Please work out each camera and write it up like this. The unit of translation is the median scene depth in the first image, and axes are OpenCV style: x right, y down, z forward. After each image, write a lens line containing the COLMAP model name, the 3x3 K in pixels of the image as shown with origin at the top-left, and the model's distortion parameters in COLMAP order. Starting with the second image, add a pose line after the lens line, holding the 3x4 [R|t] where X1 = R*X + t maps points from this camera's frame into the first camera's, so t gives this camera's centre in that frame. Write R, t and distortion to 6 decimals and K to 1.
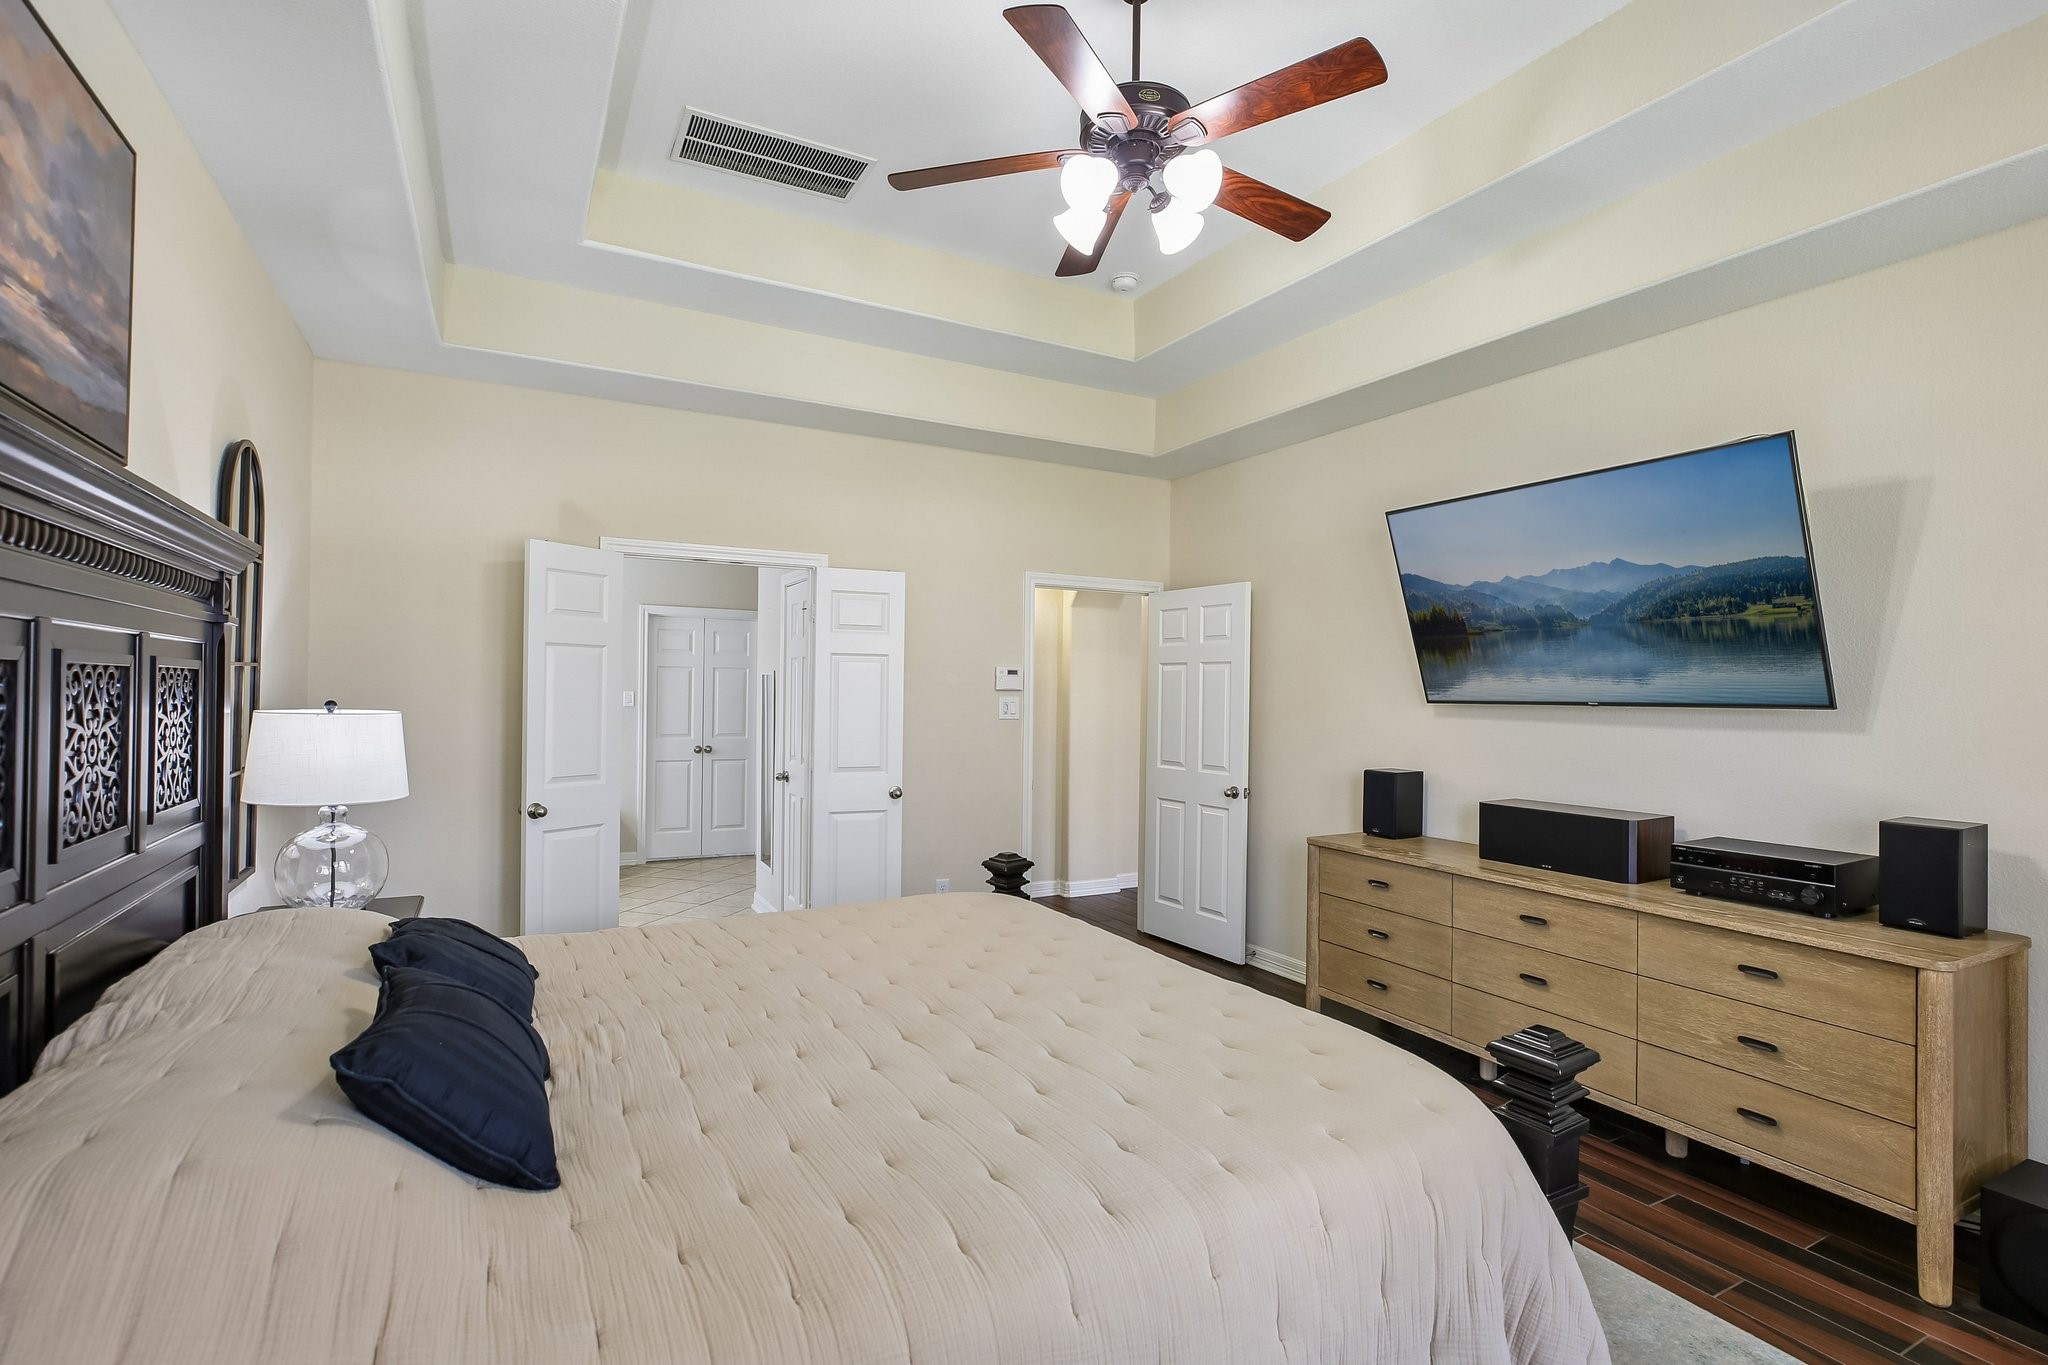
lens RADIAL K [[948.3, 0, 1022.3], [0, 948.3, 681.3], [0, 0, 1]] dist [-0.035364, 0.008000]
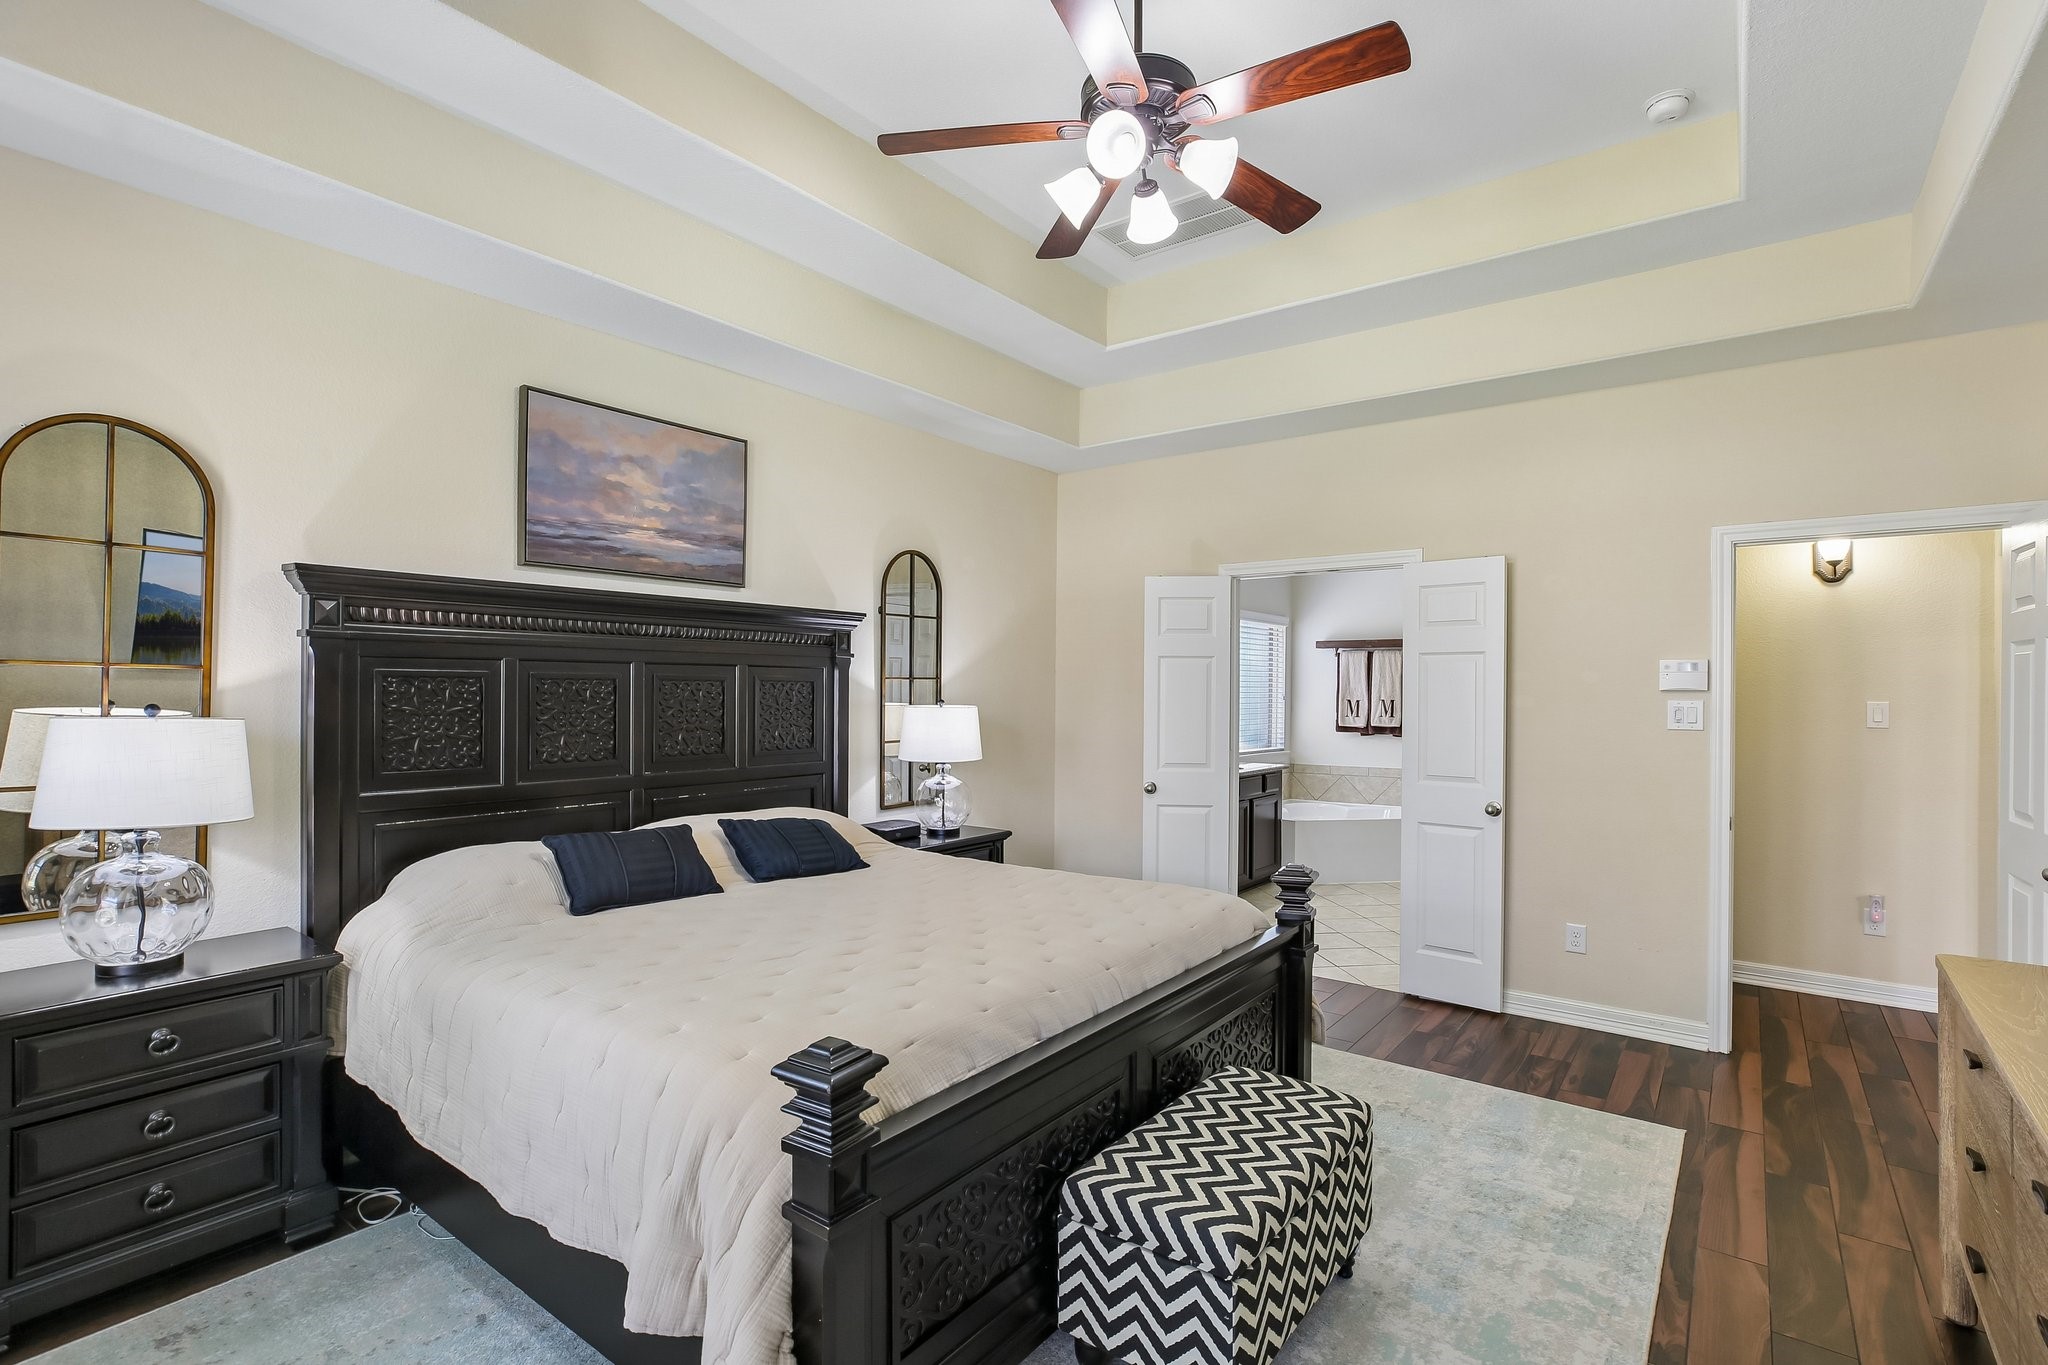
lens RADIAL K [[948.3, 0, 1024.7], [0, 948.3, 687.2], [0, 0, 1]] dist [-0.035364, 0.008000]
pose [[0.414098, -0.013303, -0.910135, 0.818054], [0.008138, 0.999907, -0.010912, 0.018343], [0.910196, -0.002888, 0.414168, 0.425995]]
